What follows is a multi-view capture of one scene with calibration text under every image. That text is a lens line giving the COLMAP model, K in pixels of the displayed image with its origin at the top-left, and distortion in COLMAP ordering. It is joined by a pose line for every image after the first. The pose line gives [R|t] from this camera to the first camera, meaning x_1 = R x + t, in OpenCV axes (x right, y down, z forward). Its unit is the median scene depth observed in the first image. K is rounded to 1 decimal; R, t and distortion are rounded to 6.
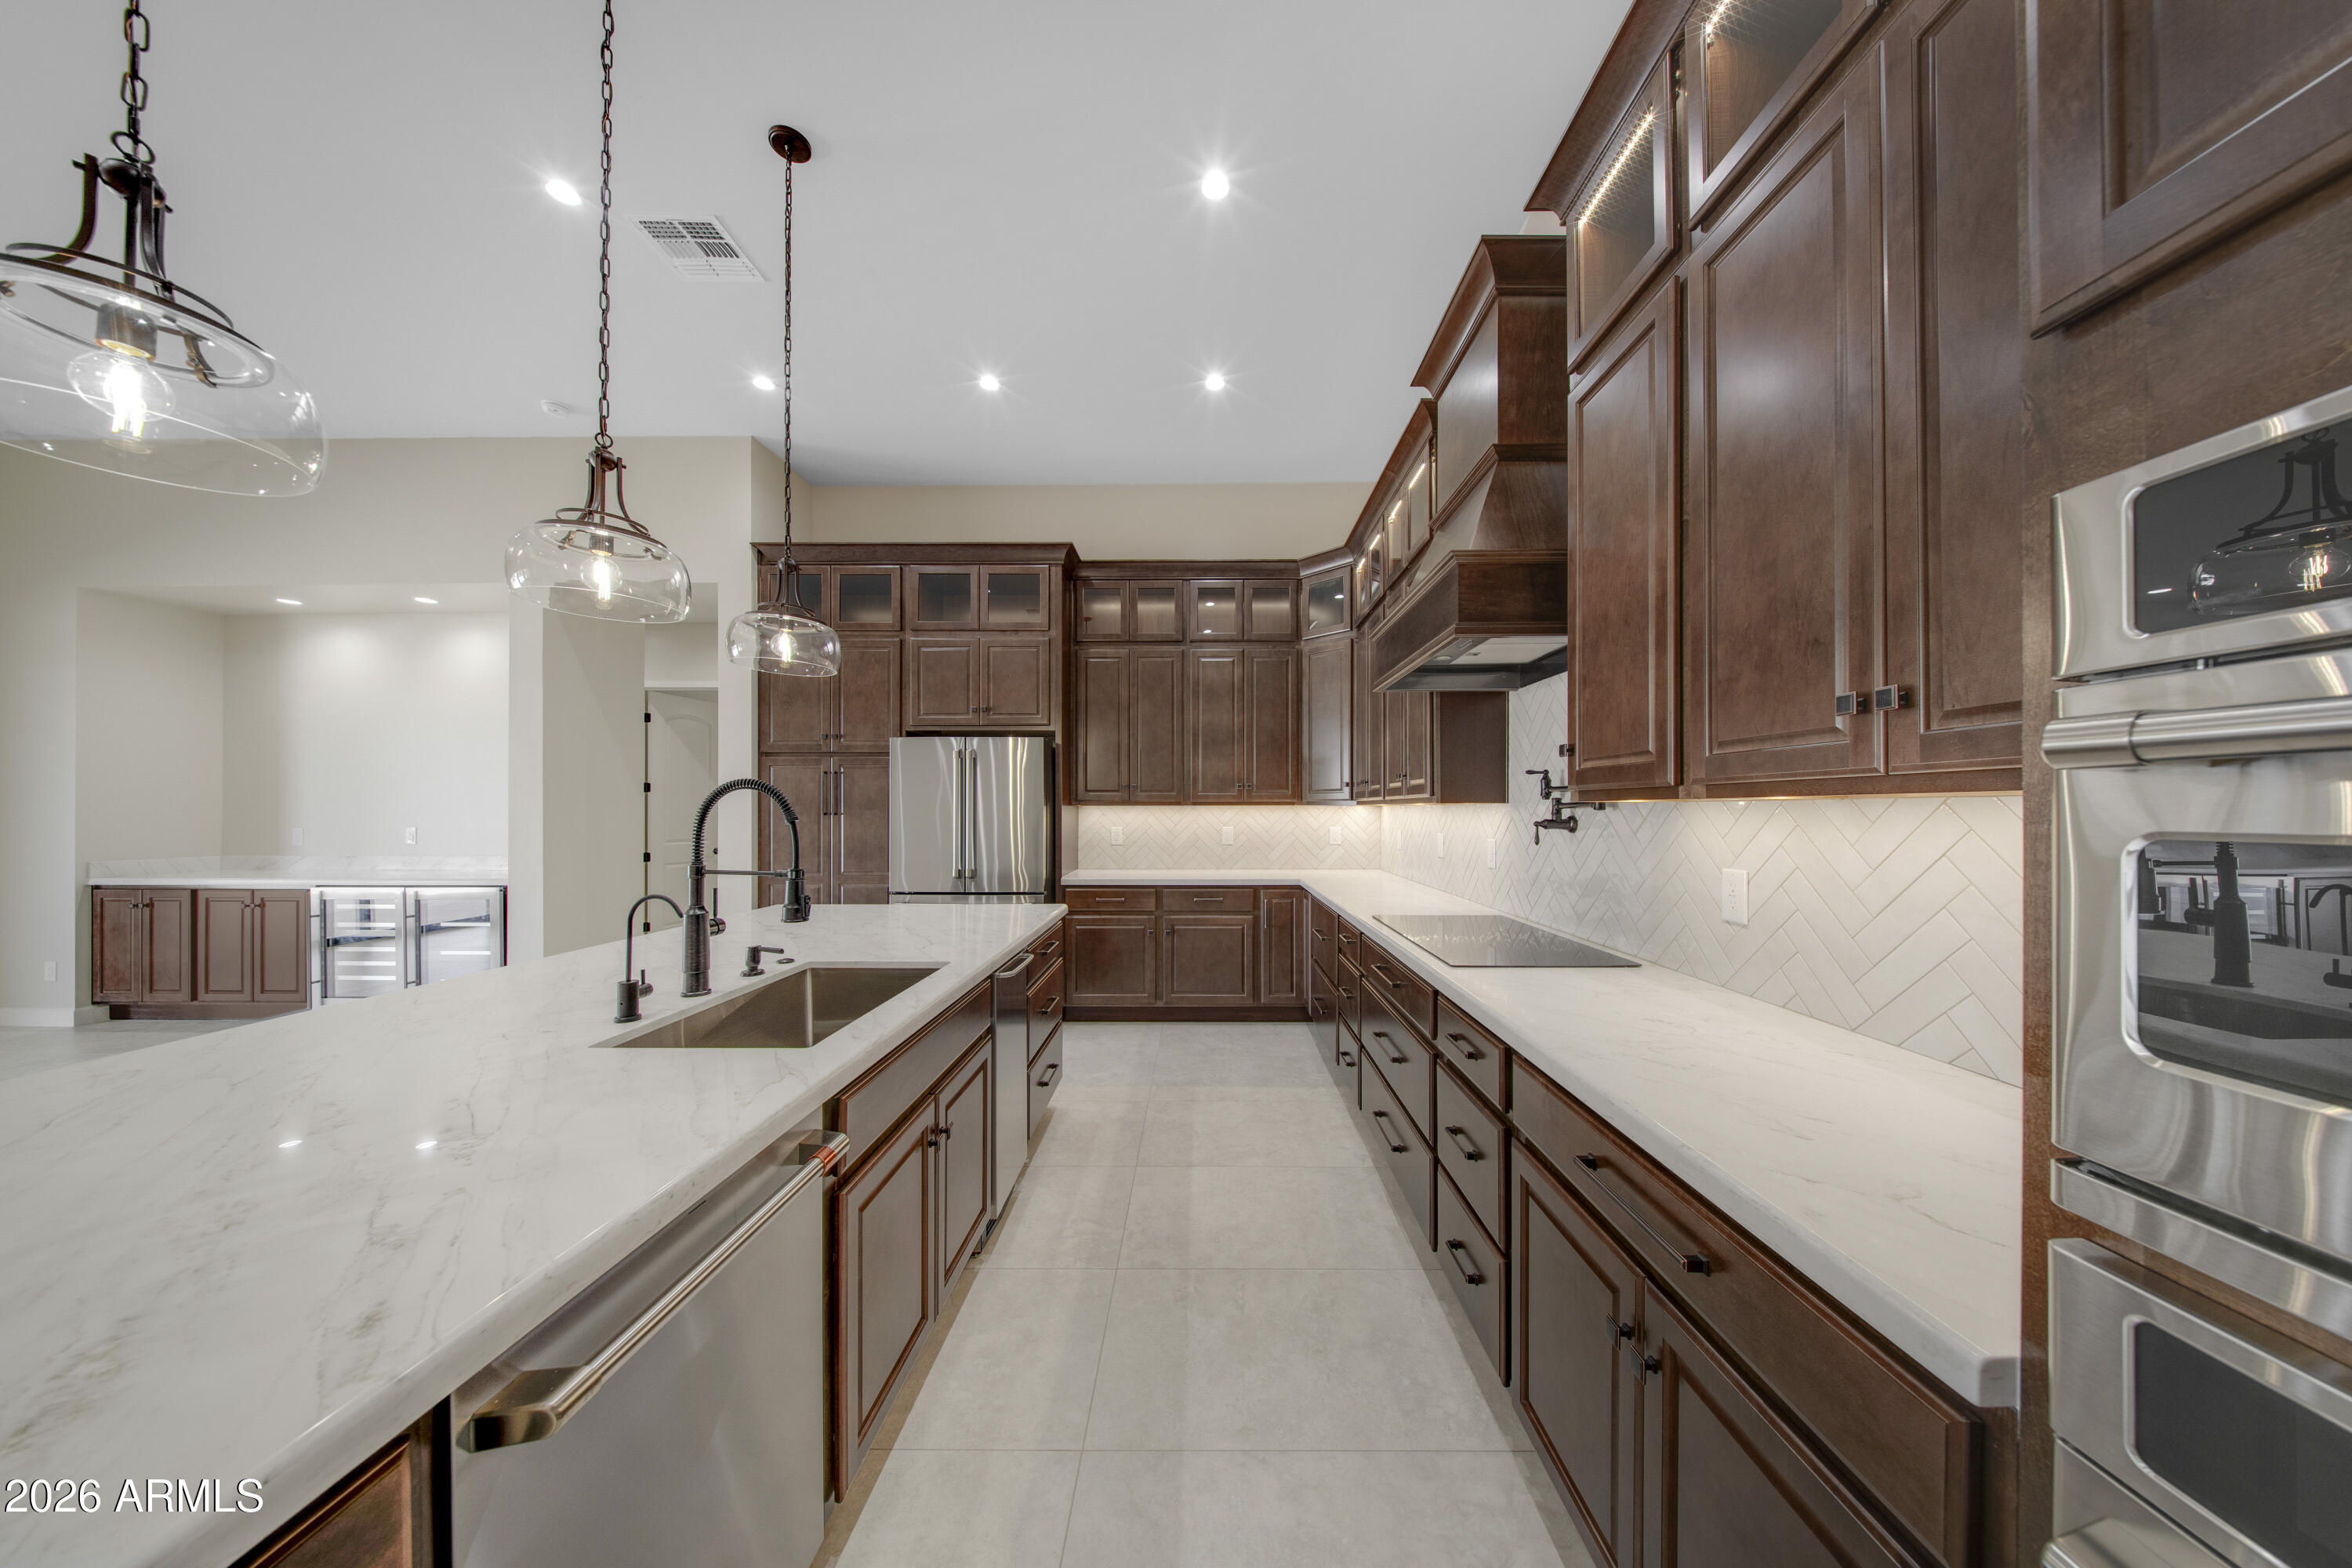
lens RADIAL K [[704.3, 0, 1212.3], [0, 704.3, 806.0], [0, 0, 1]] dist [0.000024, -0.000001]
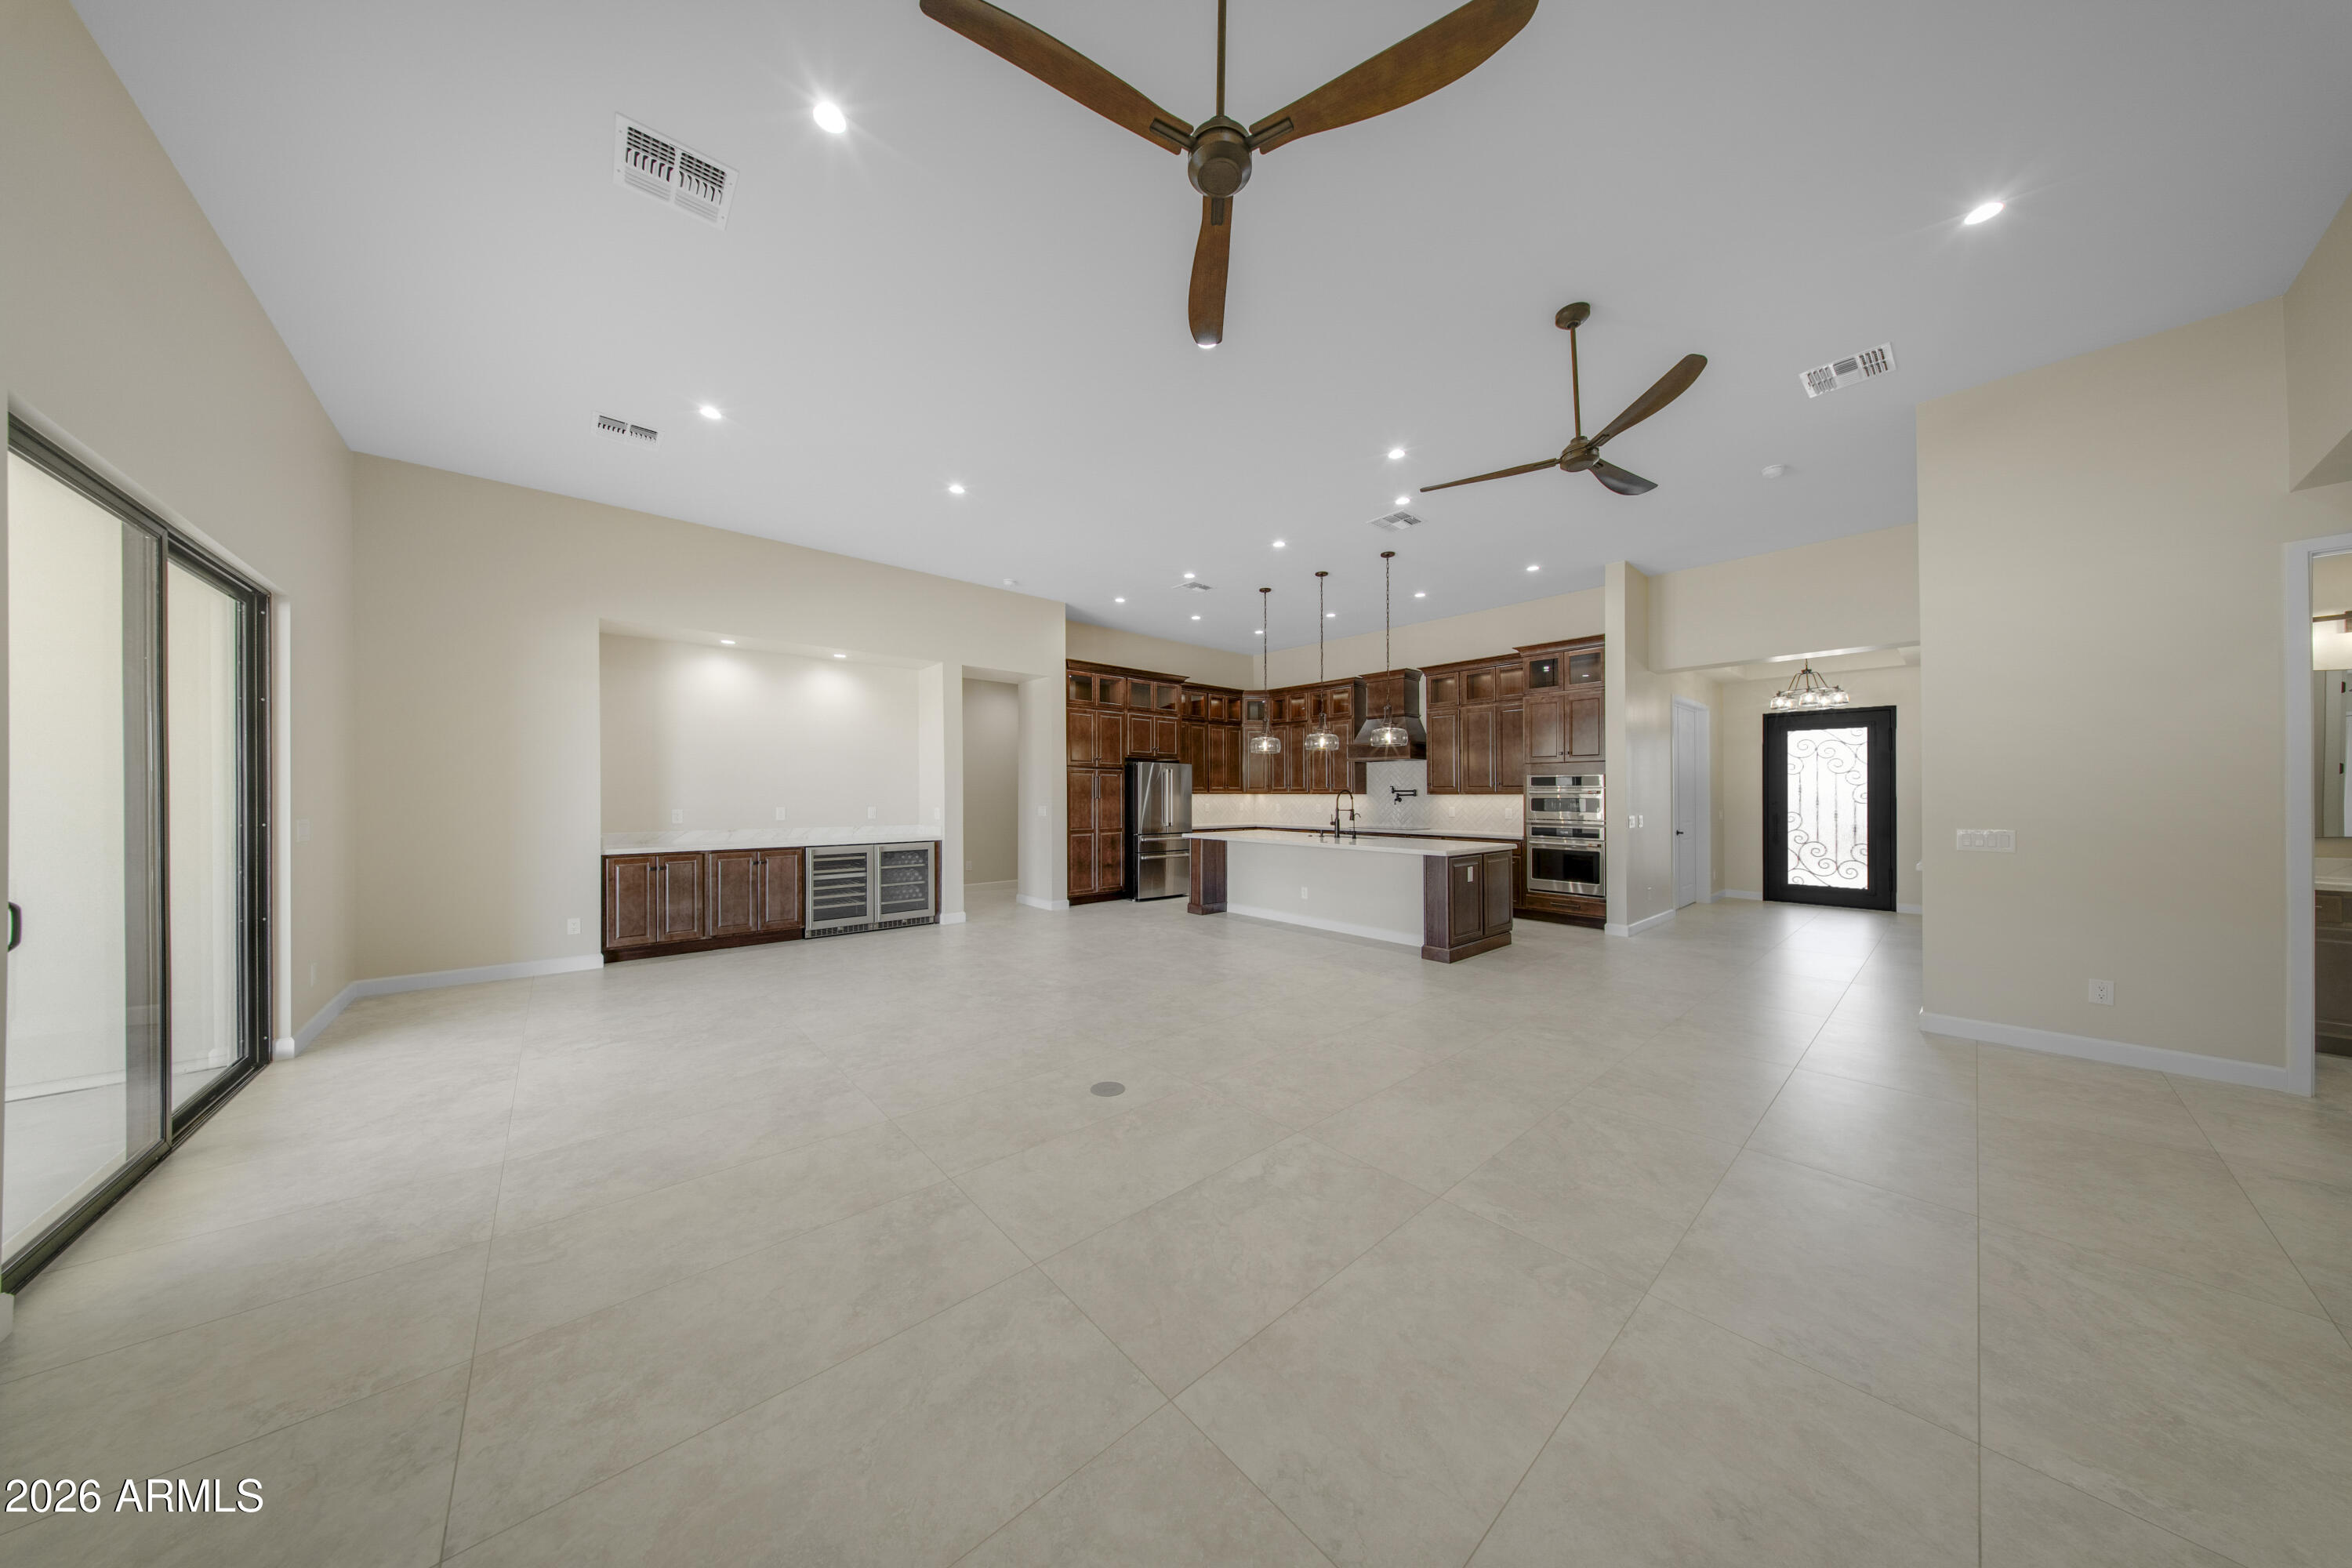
lens RADIAL K [[705.0, 0, 1168.0], [0, 705.0, 792.9], [0, 0, 1]] dist [-0.006807, -0.000027]
pose [[0.750596, 0.001644, 0.660759, -1.690918], [-0.004440, 0.999987, 0.002556, -0.008239], [-0.660746, -0.004852, 0.750594, -0.610769]]
